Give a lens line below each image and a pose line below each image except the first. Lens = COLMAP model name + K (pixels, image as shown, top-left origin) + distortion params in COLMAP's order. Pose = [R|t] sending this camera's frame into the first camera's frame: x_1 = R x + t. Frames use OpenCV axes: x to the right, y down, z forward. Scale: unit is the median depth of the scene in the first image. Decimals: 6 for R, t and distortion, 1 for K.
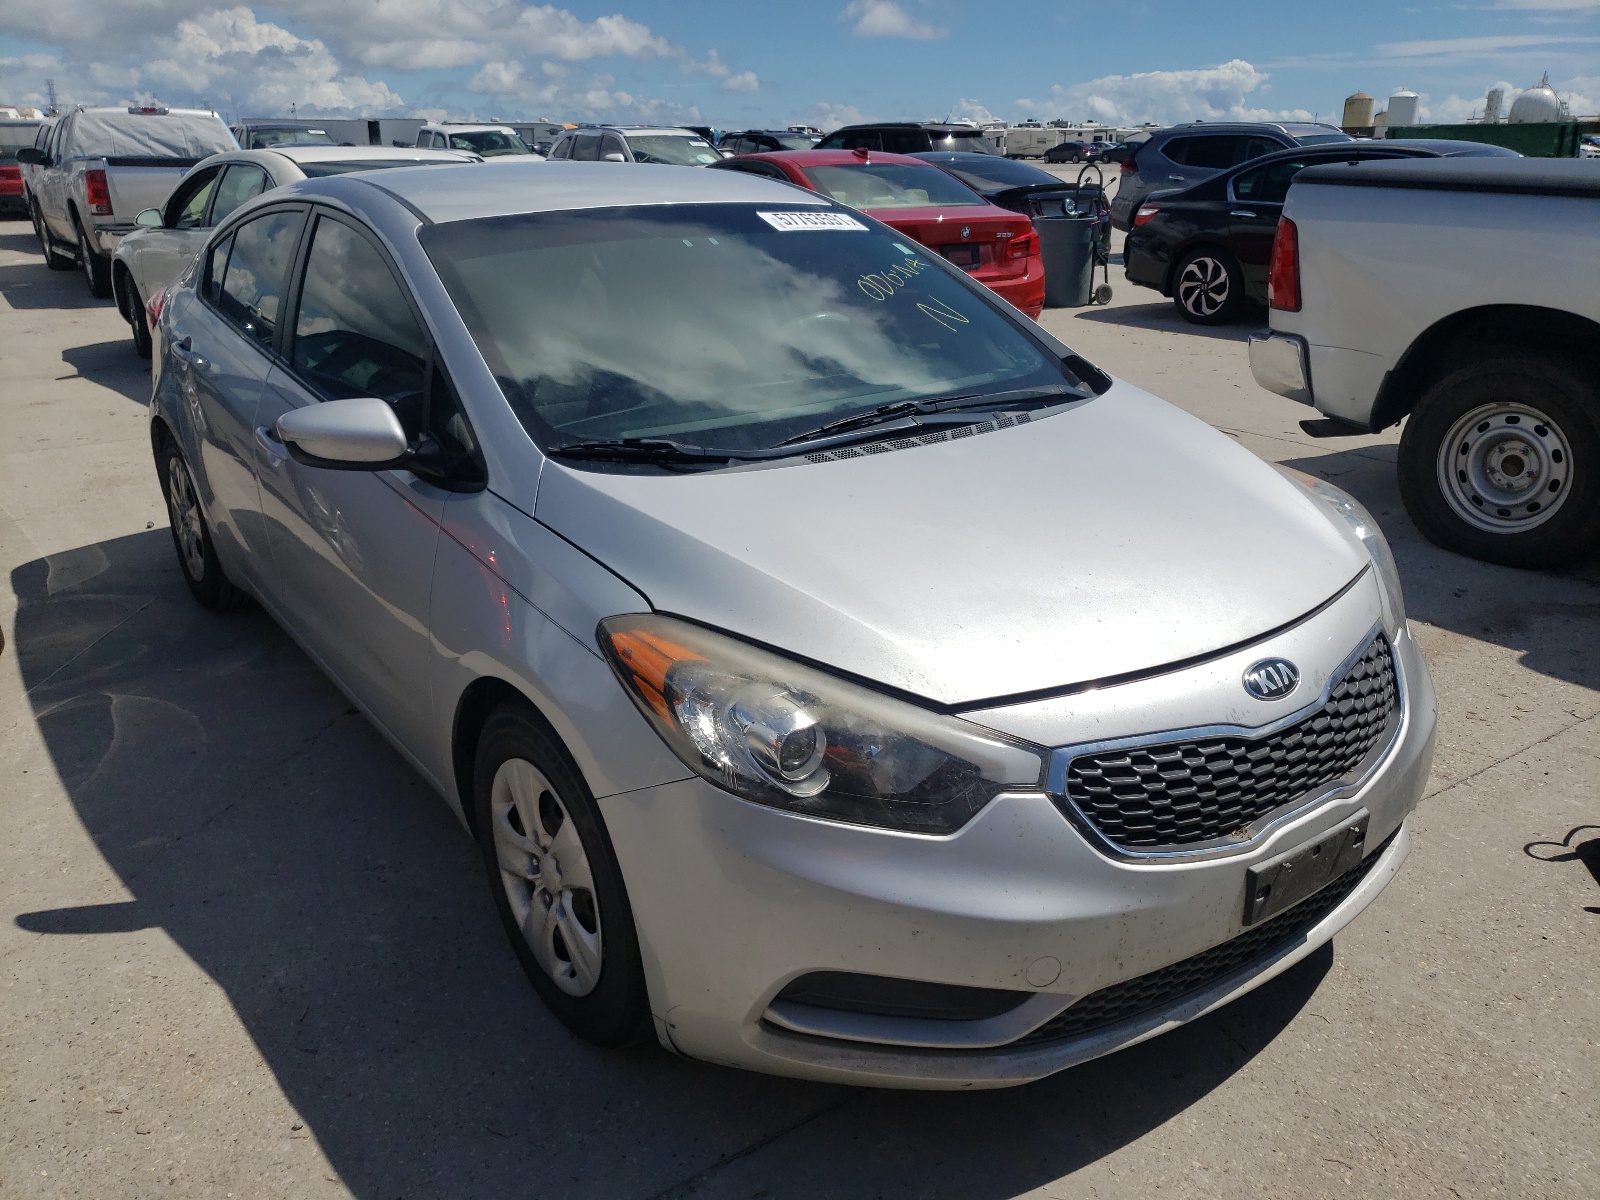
lens RADIAL K [[1227.2, 0, 800.0], [0, 1227.2, 600.0], [0, 0, 1]] dist [-0.002575, 0.052120]
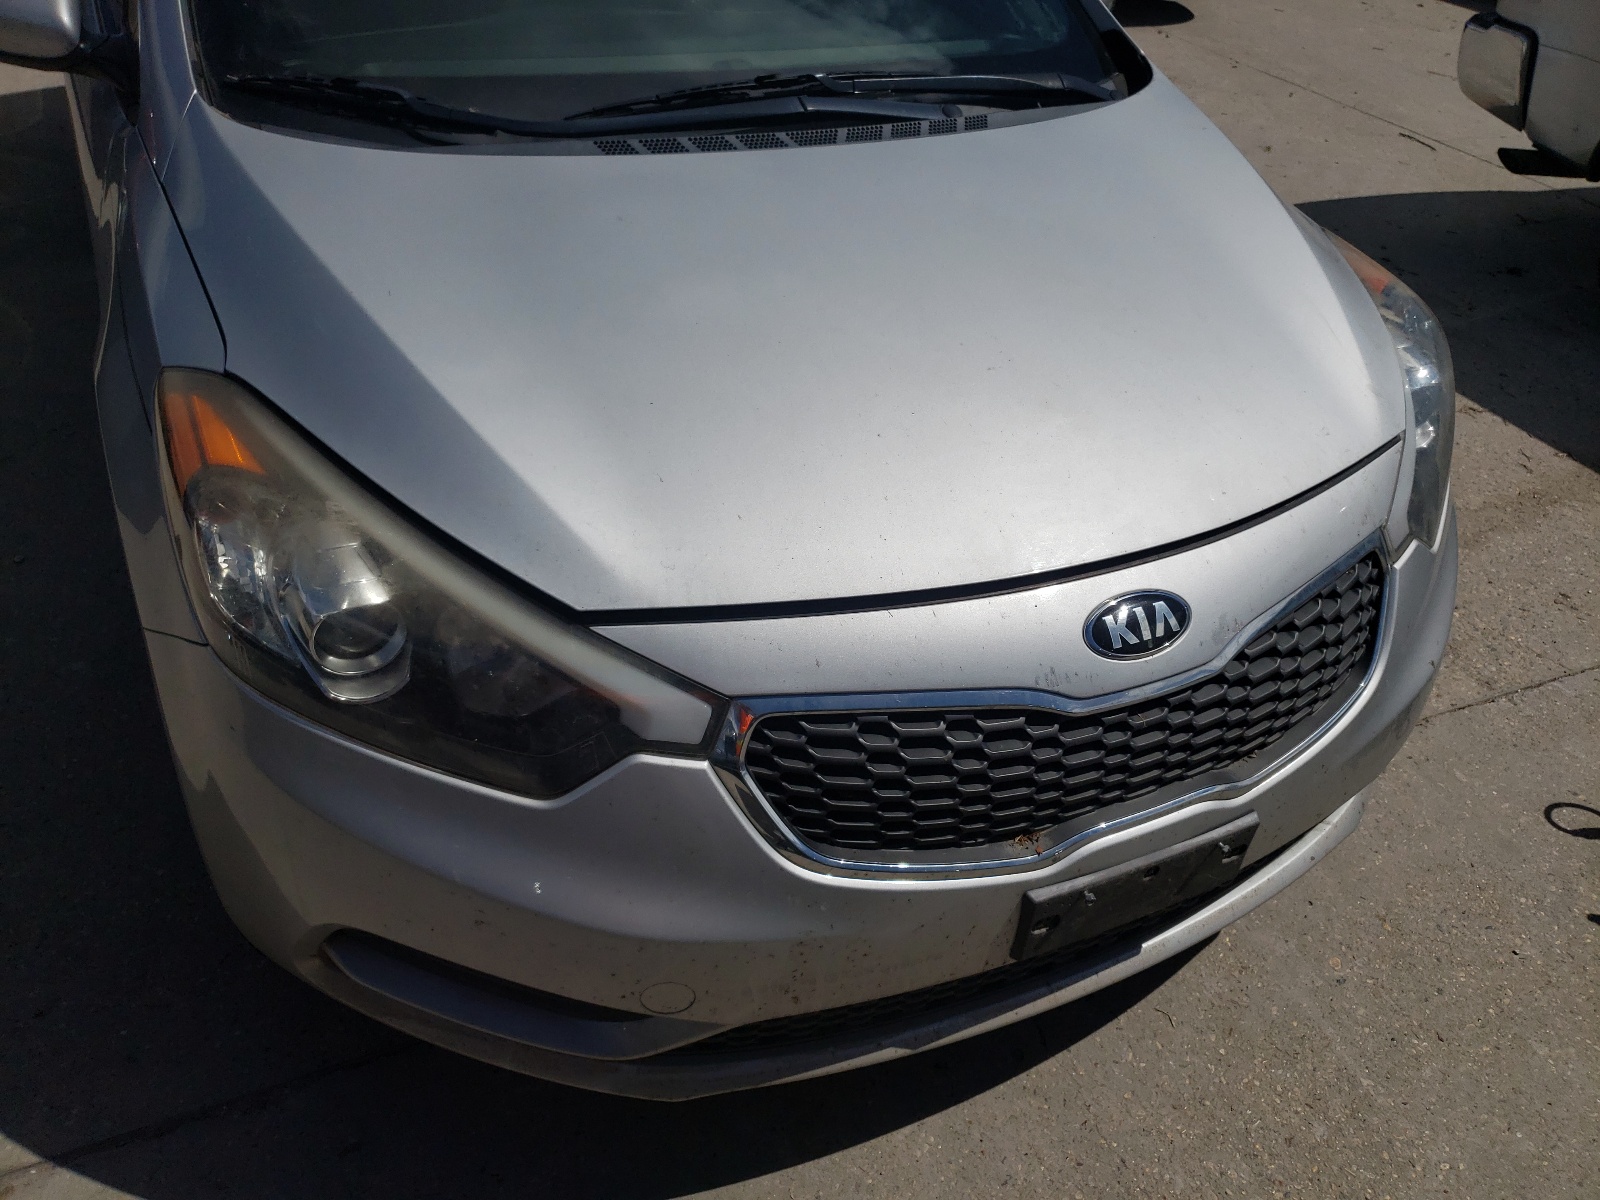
lens RADIAL K [[1220.7, 0, 800.0], [0, 1220.7, 600.0], [0, 0, 1]] dist [0.097479, -0.130043]
pose [[0.981951, 0.169460, -0.083996, 0.261818], [-0.139410, 0.948621, 0.284048, -0.106893], [0.127815, -0.267211, 0.955124, 0.363384]]
